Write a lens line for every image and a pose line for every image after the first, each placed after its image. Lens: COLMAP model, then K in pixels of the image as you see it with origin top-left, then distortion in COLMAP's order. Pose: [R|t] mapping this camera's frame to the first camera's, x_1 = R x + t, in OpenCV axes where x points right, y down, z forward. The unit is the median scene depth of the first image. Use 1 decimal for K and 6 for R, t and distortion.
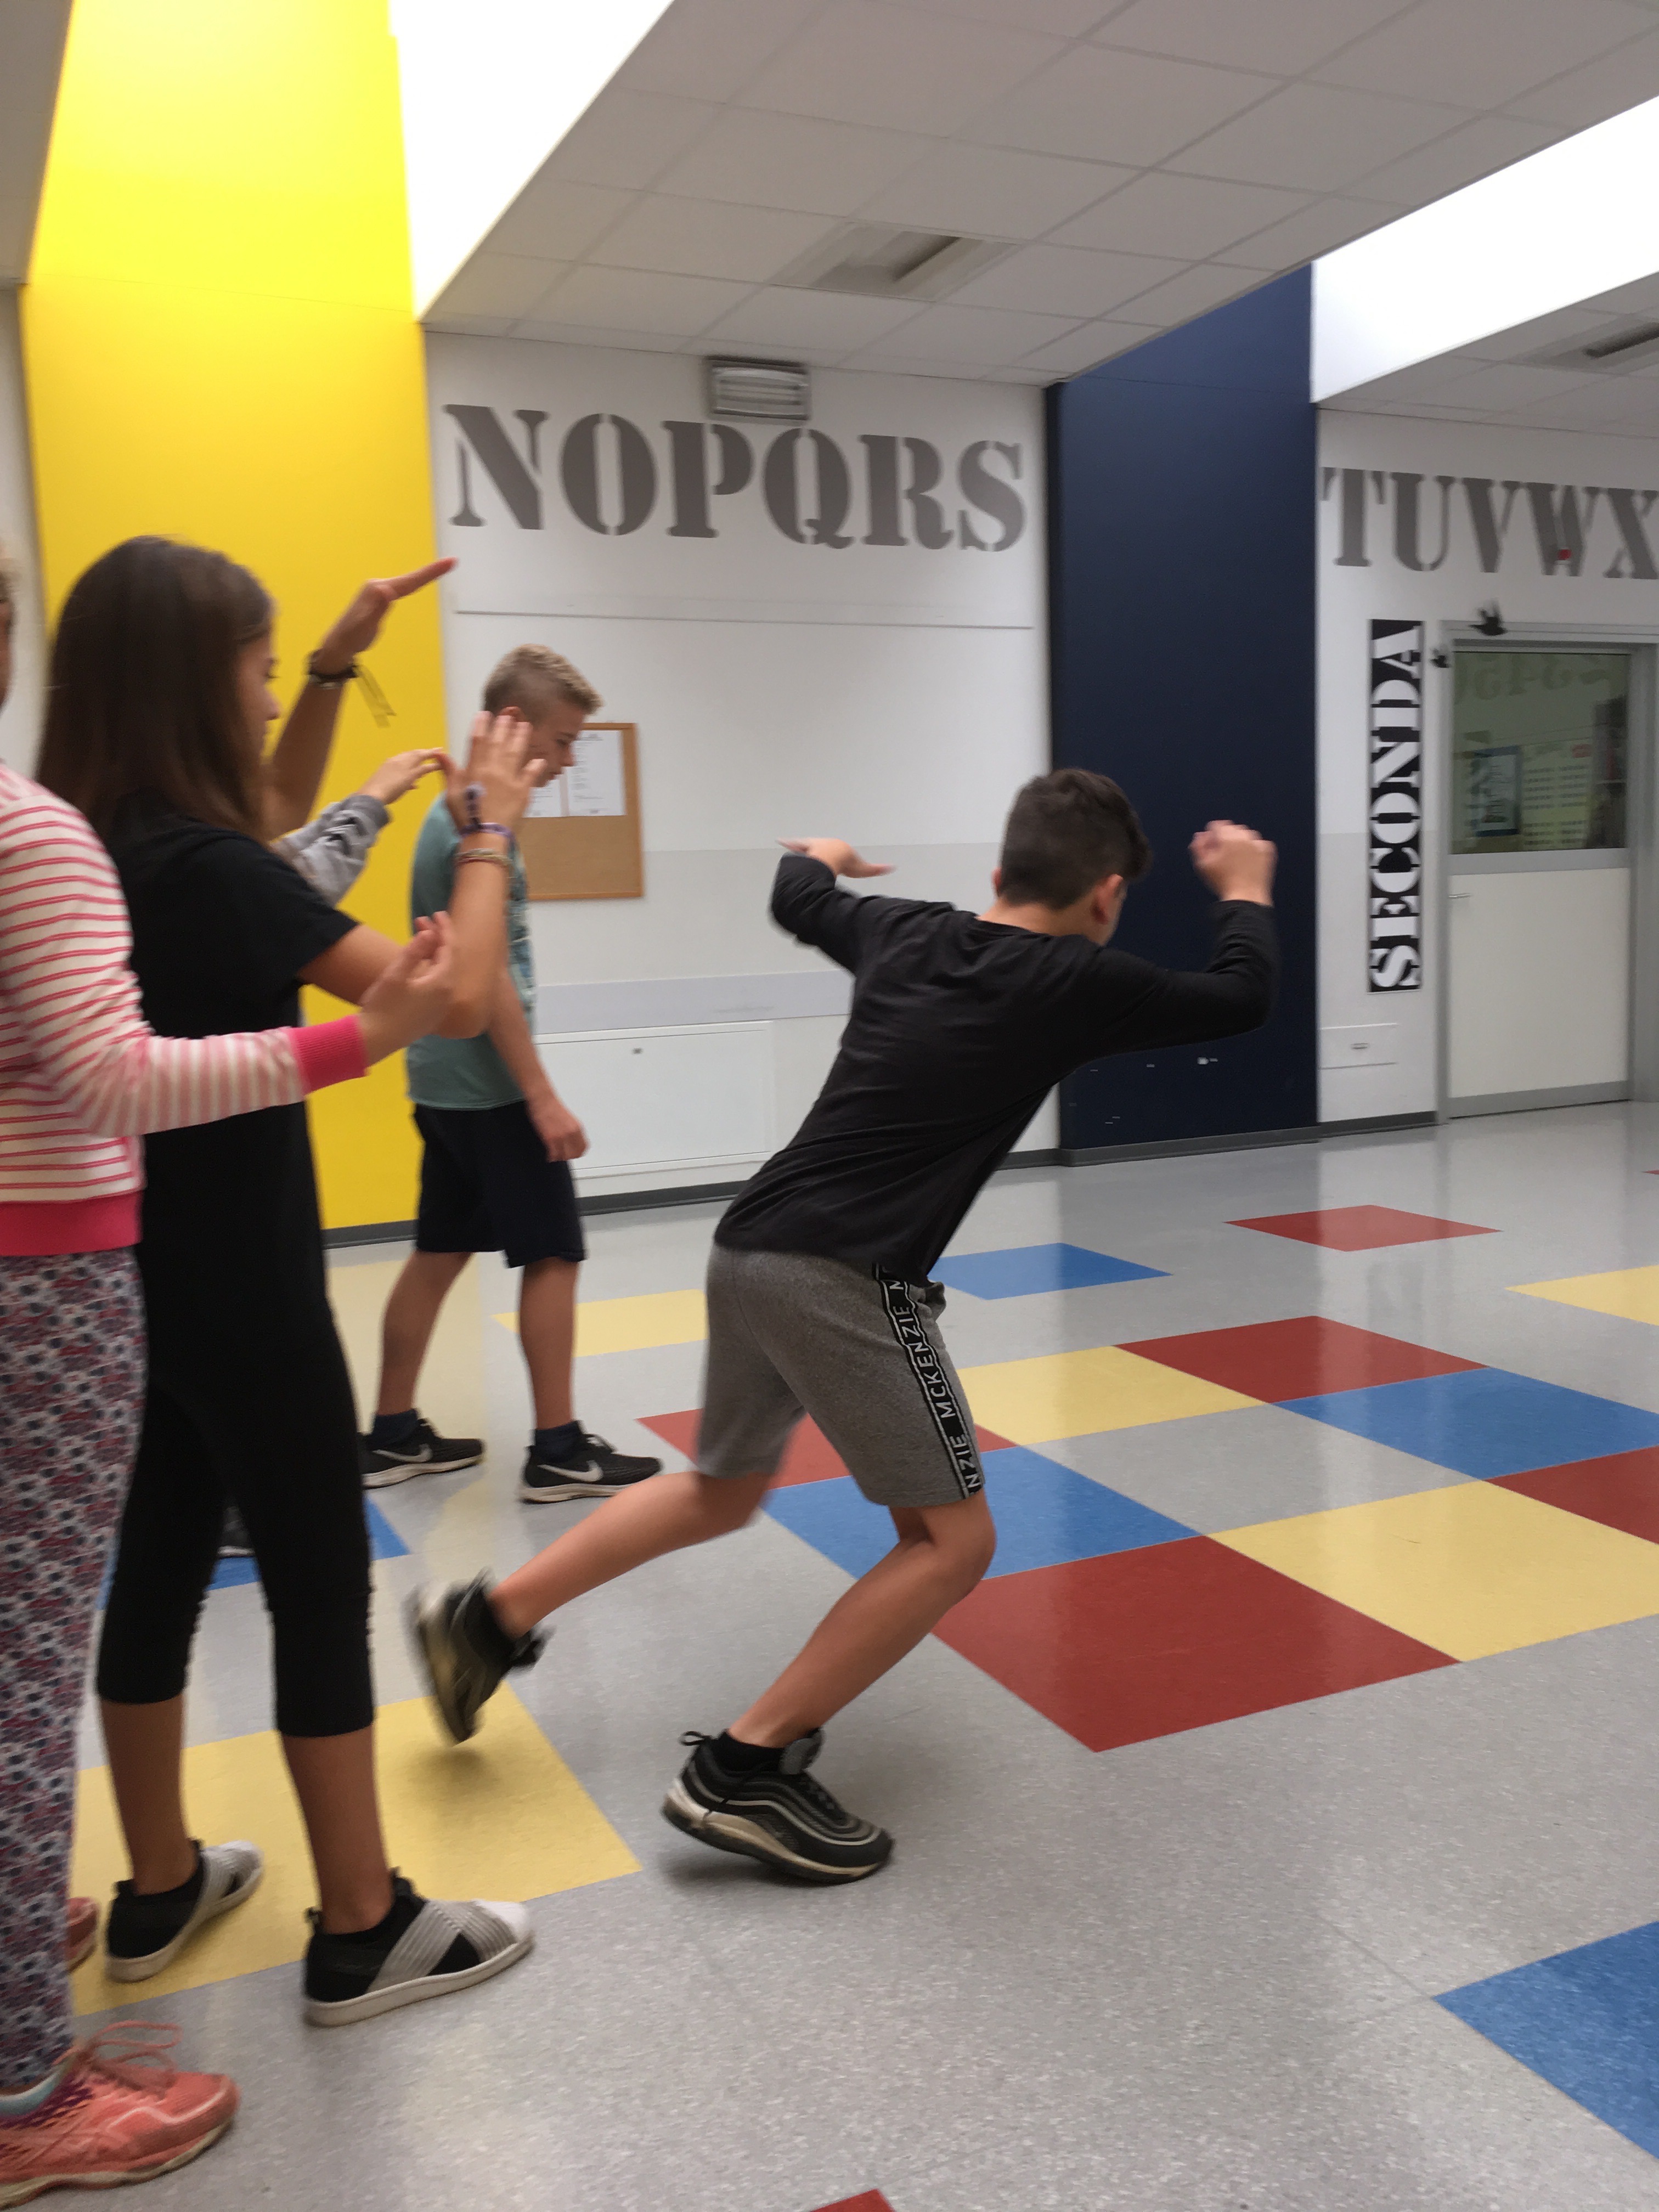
lens RADIAL K [[1927.4, 0, 907.5], [0, 1927.4, 1135.2], [0, 0, 1]] dist [0.079749, -0.124282]
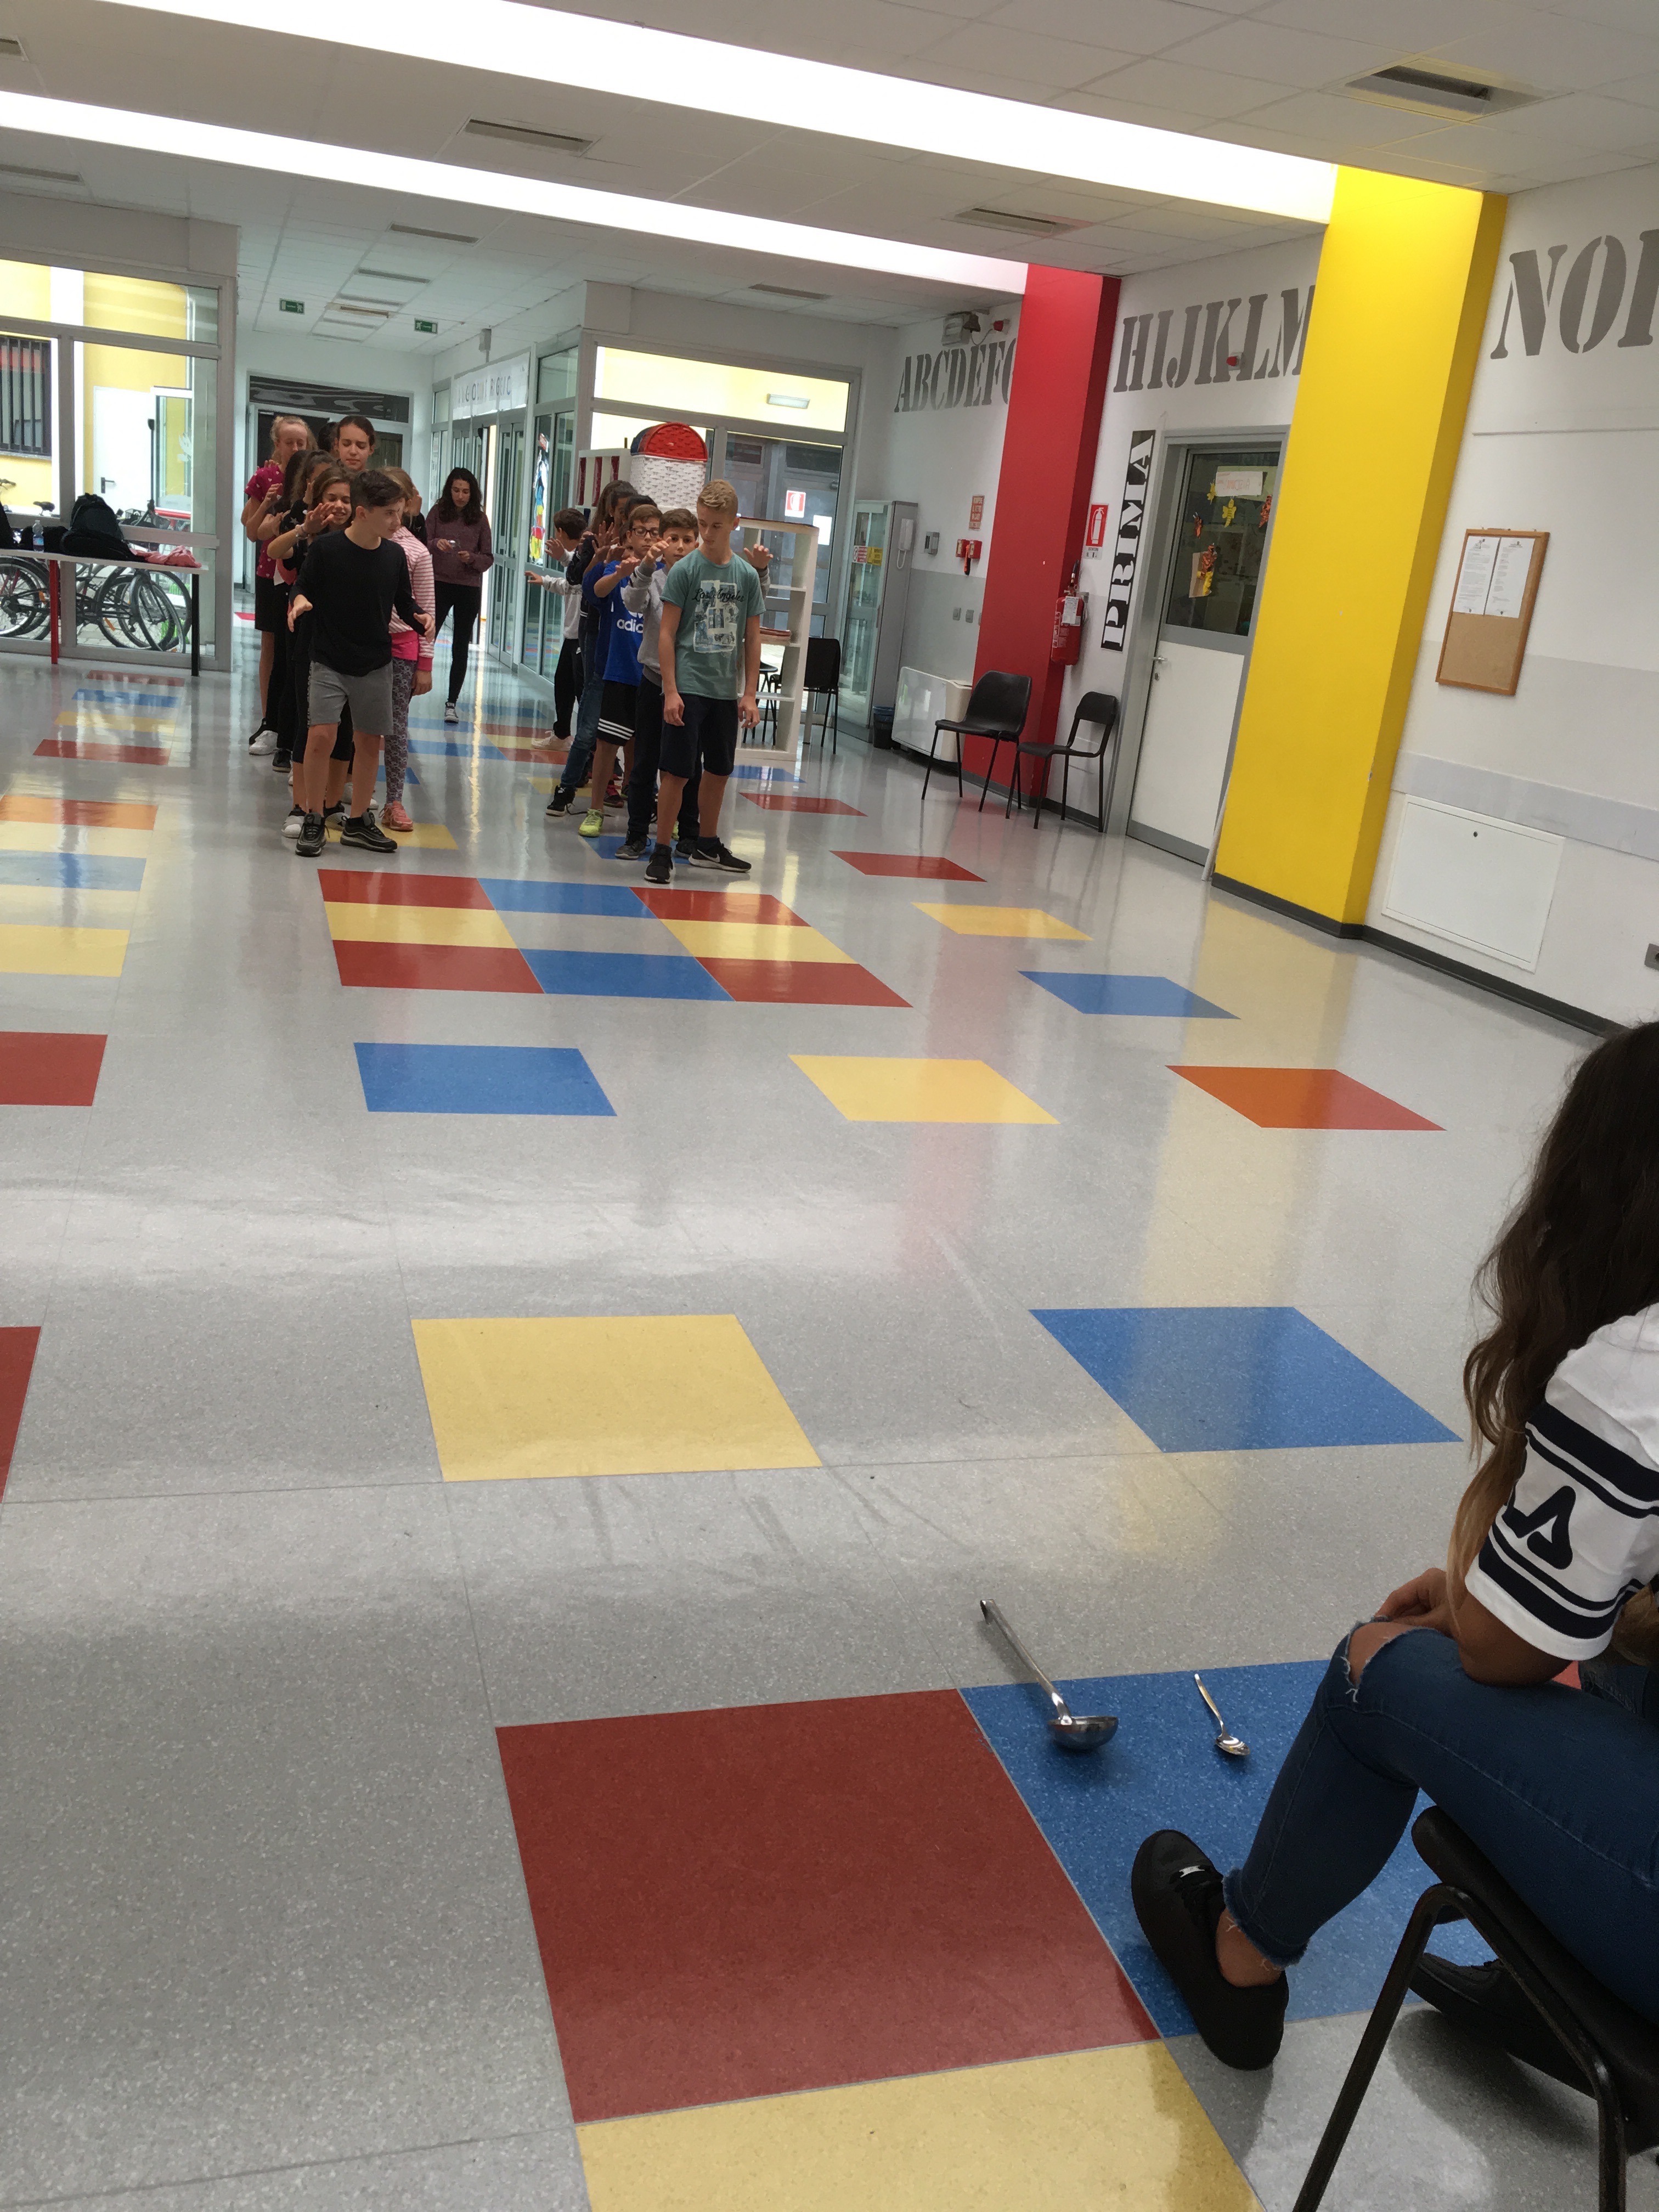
lens RADIAL K [[1927.4, 0, 831.3], [0, 1927.4, 1115.4], [0, 0, 1]] dist [0.079749, -0.124282]
pose [[-0.149007, 0.300181, -0.942172, 1.574844], [-0.214456, 0.920321, 0.327136, -0.215508], [0.965301, 0.250800, -0.072759, 0.964255]]
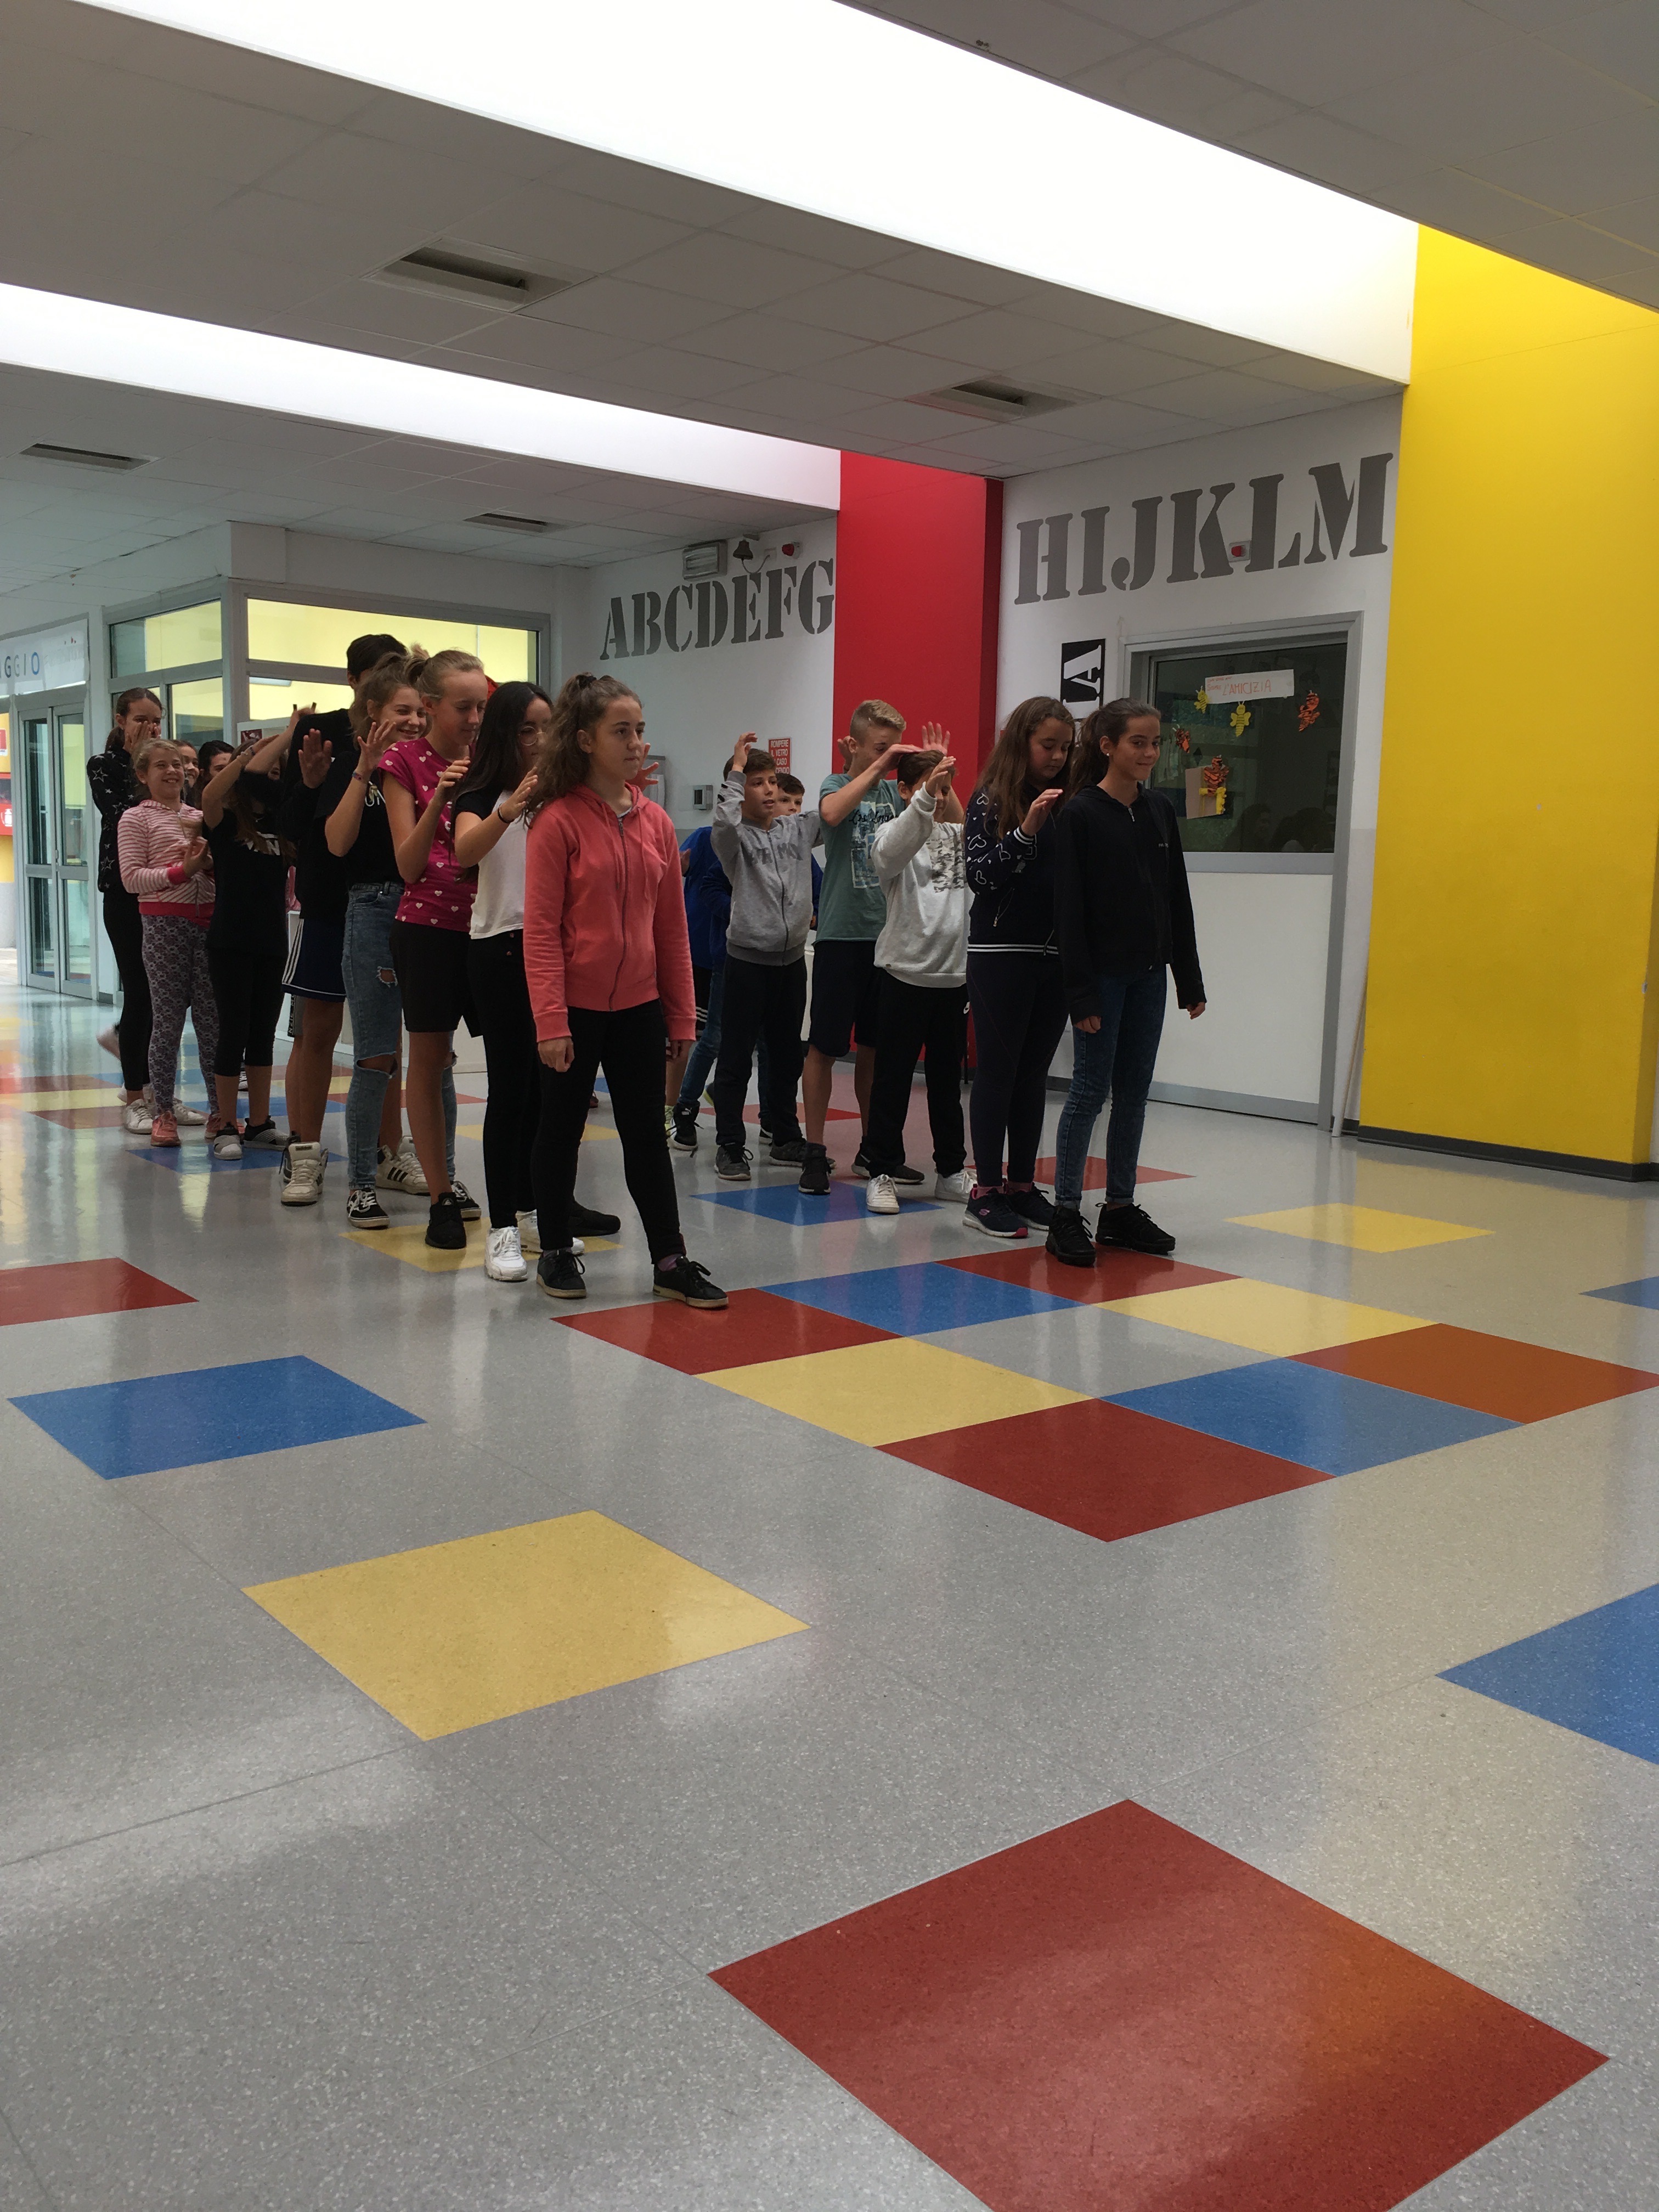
lens RADIAL K [[1927.4, 0, 839.3], [0, 1927.4, 1095.5], [0, 0, 1]] dist [0.079749, -0.124282]
pose [[0.228164, 0.154578, -0.961273, 1.282278], [-0.140161, 0.982247, 0.124683, -0.121824], [0.963481, 0.106285, 0.245779, 0.589232]]
